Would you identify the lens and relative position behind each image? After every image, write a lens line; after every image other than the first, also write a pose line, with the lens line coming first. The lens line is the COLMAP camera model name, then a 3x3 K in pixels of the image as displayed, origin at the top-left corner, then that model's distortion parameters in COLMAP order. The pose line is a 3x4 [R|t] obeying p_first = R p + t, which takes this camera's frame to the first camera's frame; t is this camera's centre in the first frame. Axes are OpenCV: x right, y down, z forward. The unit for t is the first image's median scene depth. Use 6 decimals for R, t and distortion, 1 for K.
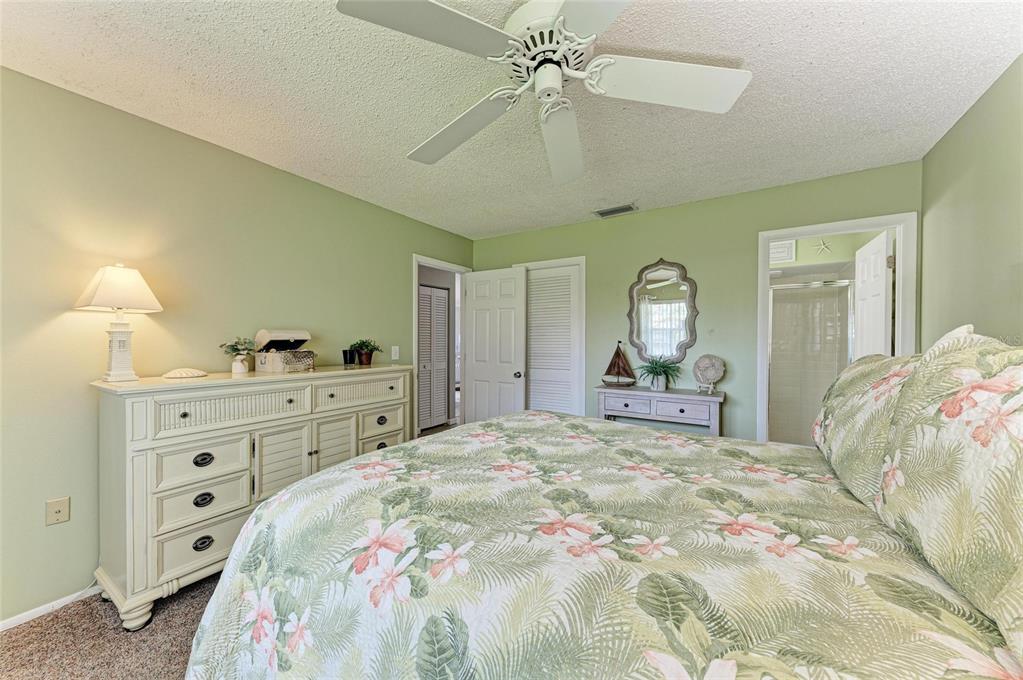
lens RADIAL K [[361.2, 0, 507.6], [0, 361.2, 343.0], [0, 0, 1]] dist [0.000771, 0.000023]
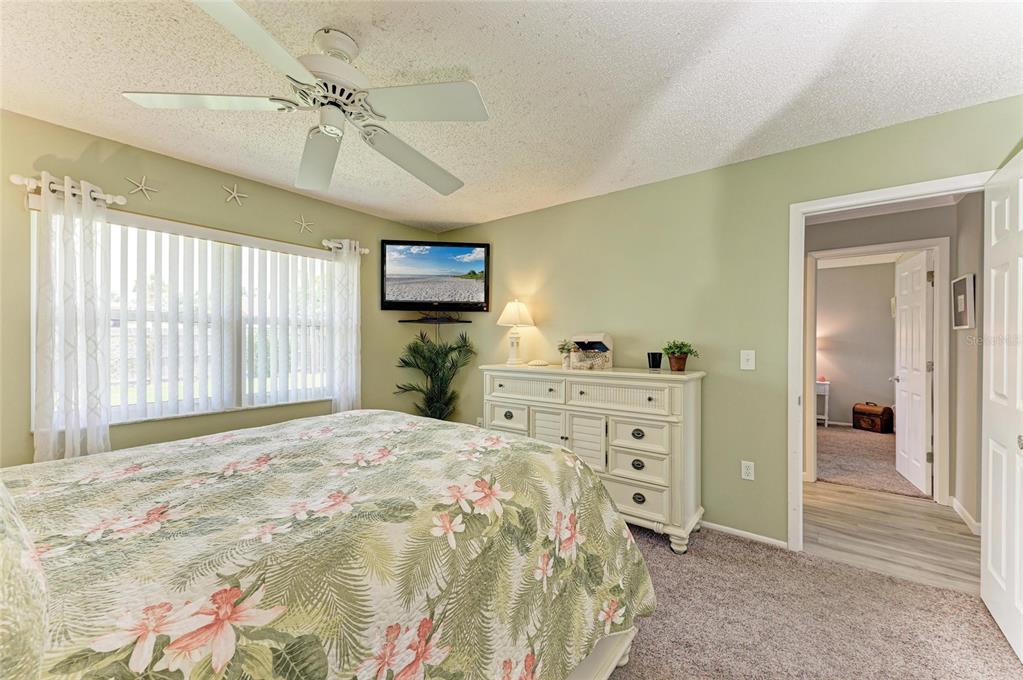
lens RADIAL K [[406.4, 0, 507.9], [0, 406.4, 336.9], [0, 0, 1]] dist [-0.000684, 0.000053]
pose [[-0.157312, -0.000279, -0.987549, 0.771289], [0.008078, 0.999966, -0.001569, -0.024997], [0.987516, -0.008224, -0.157305, 0.967478]]
